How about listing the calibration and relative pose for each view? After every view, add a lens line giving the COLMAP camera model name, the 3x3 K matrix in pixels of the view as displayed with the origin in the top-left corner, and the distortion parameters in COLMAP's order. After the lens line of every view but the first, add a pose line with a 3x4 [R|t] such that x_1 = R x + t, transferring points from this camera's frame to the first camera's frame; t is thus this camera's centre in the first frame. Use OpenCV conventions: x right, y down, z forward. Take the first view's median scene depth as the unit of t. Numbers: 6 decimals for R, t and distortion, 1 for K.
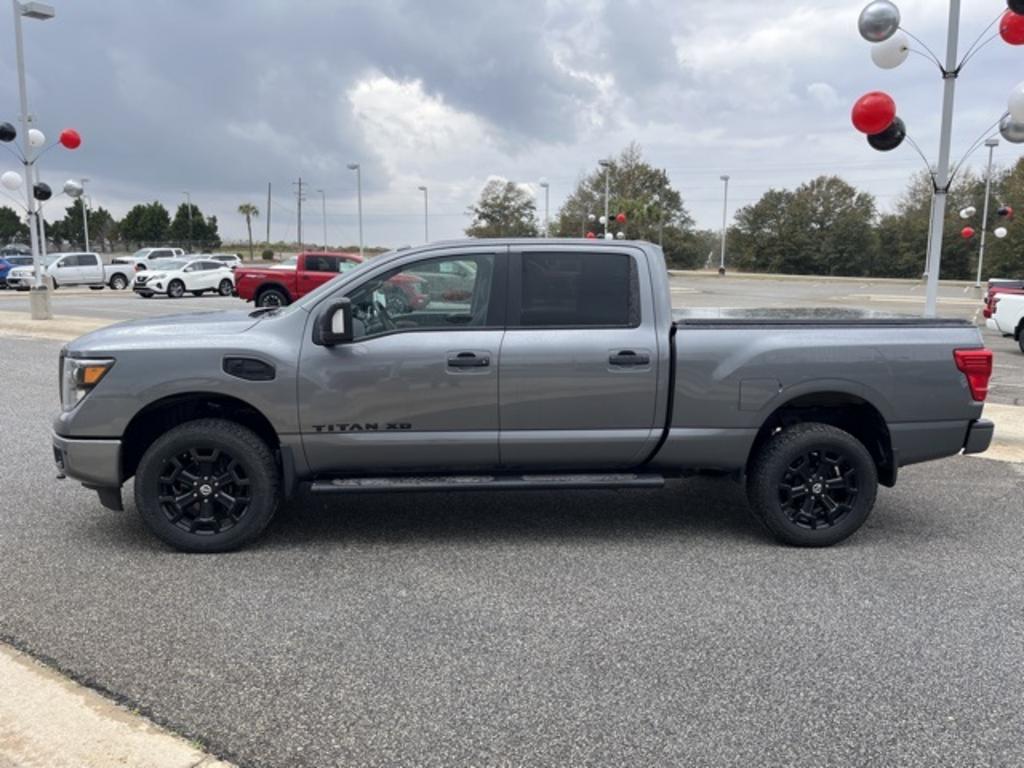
lens RADIAL K [[775.7, 0, 510.3], [0, 775.7, 391.1], [0, 0, 1]] dist [0.077509, -0.098952]
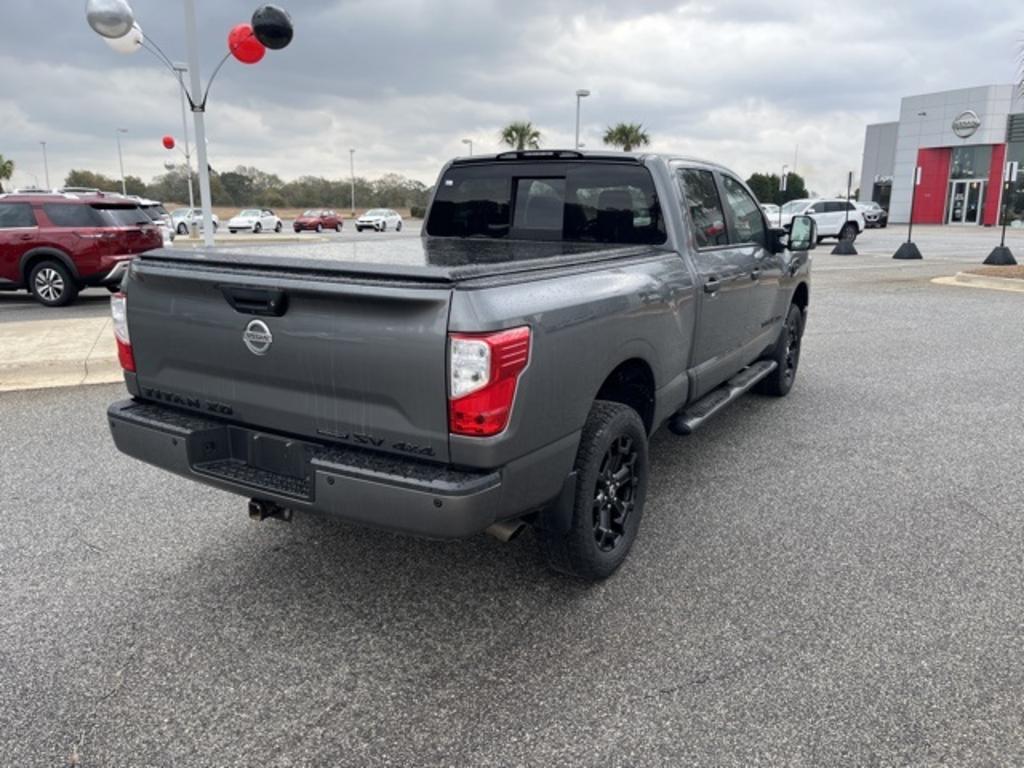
lens RADIAL K [[775.7, 0, 510.3], [0, 775.7, 391.1], [0, 0, 1]] dist [0.077509, -0.098952]
pose [[-0.597499, 0.175824, -0.782356, 0.132174], [-0.142279, 0.936938, 0.319225, -0.032969], [0.789146, 0.302049, -0.534803, 0.230714]]
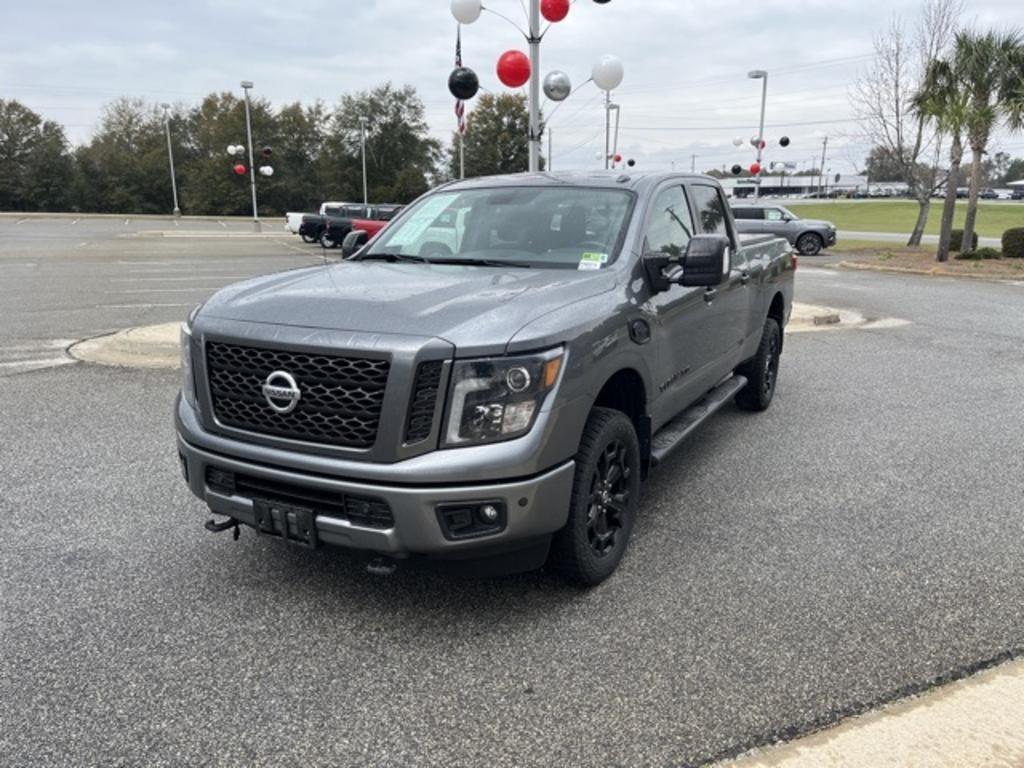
lens RADIAL K [[777.4, 0, 517.5], [0, 777.4, 386.4], [0, 0, 1]] dist [0.067137, -0.085561]
pose [[0.558379, -0.199851, 0.805154, -0.137539], [0.140279, 0.979319, 0.145797, -0.014094], [-0.817640, 0.031536, 0.574866, 0.084349]]
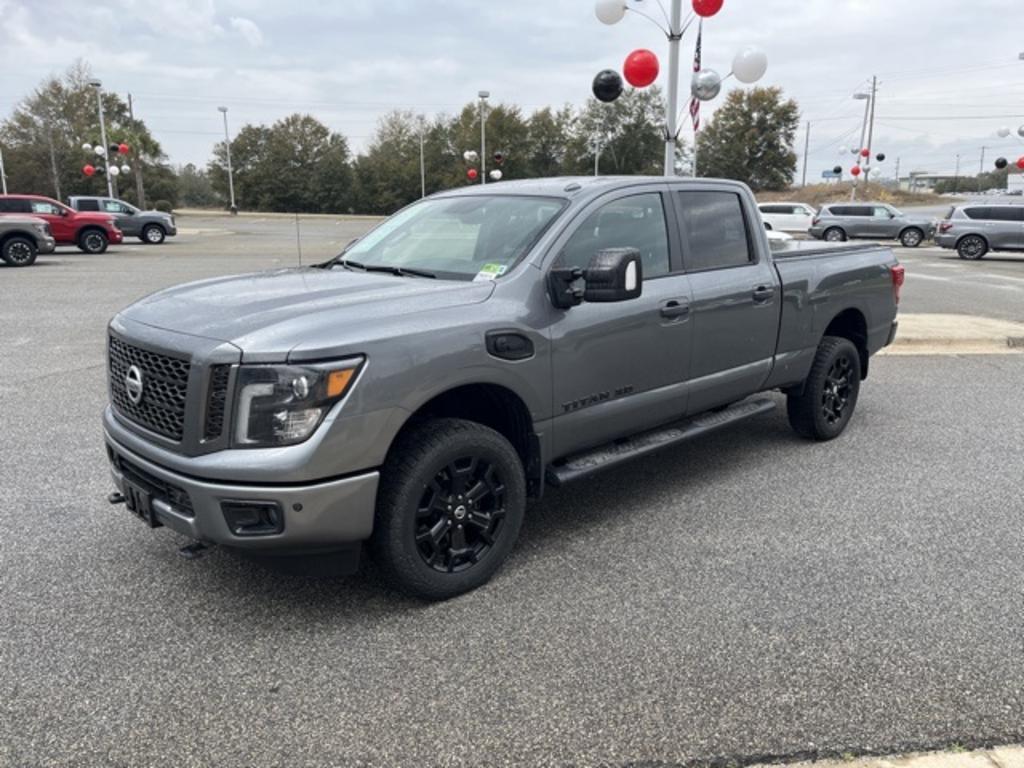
lens RADIAL K [[777.4, 0, 517.5], [0, 777.4, 386.4], [0, 0, 1]] dist [0.067137, -0.085561]
pose [[0.786920, -0.153456, 0.597669, -0.100789], [0.111520, 0.988002, 0.106844, -0.009016], [-0.606894, -0.017425, 0.794592, 0.047330]]
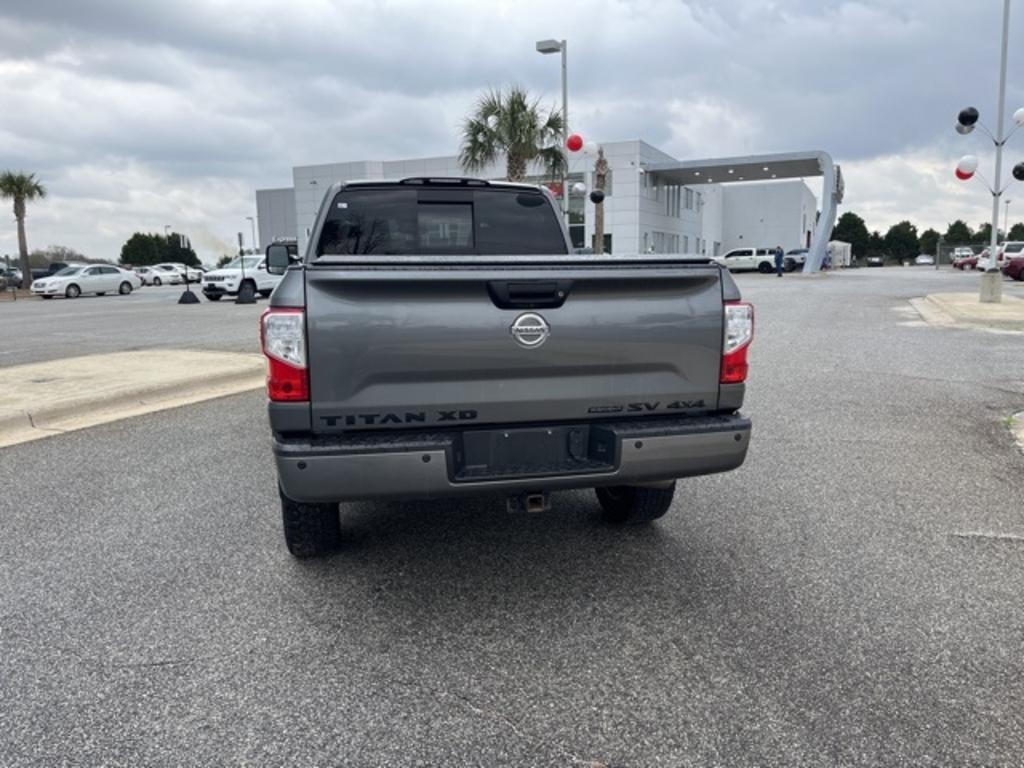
lens RADIAL K [[777.4, 0, 517.5], [0, 777.4, 386.4], [0, 0, 1]] dist [0.067137, -0.085561]
pose [[0.126485, 0.145465, -0.981245, 0.165189], [-0.148082, 0.980874, 0.126322, -0.013368], [0.980853, 0.129327, 0.145606, 0.153662]]
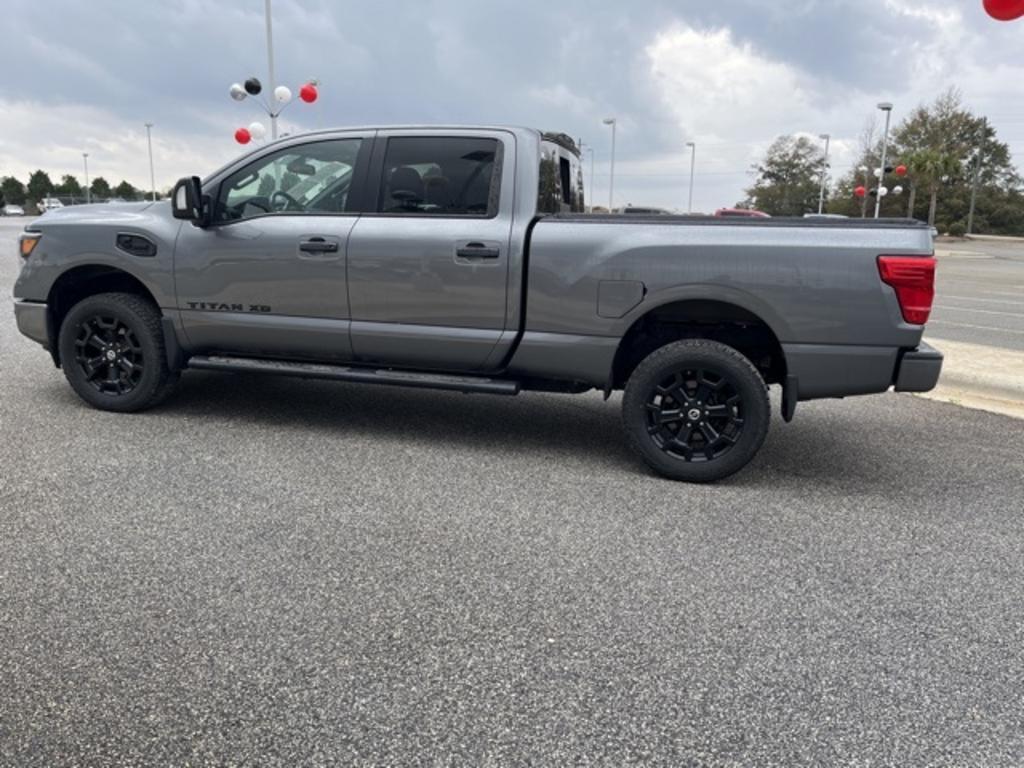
lens RADIAL K [[775.7, 0, 510.3], [0, 775.7, 391.1], [0, 0, 1]] dist [0.077509, -0.098952]
pose [[0.936754, 0.089926, -0.338238, 0.068800], [-0.074878, 0.995545, 0.057306, 0.009102], [0.341885, -0.028355, 0.939314, 0.017724]]
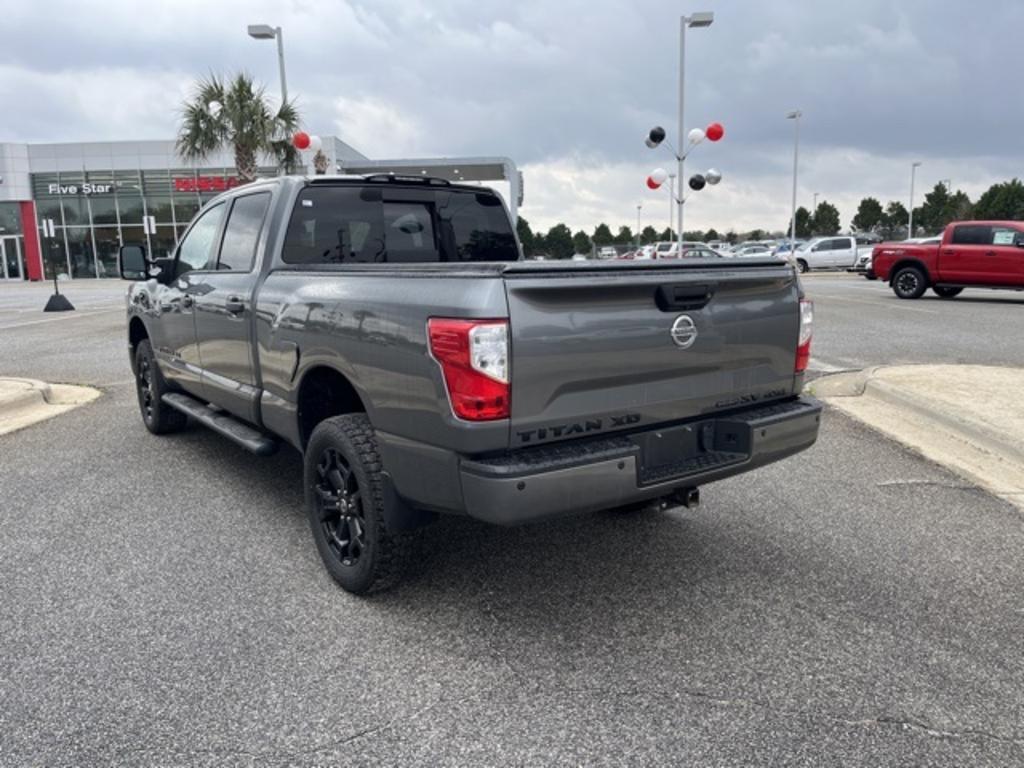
lens RADIAL K [[775.7, 0, 510.3], [0, 775.7, 391.1], [0, 0, 1]] dist [0.077509, -0.098952]
pose [[0.505741, 0.129803, -0.852864, 0.147627], [-0.117372, 0.989776, 0.081040, -0.007276], [0.854664, 0.059117, 0.515805, 0.106815]]
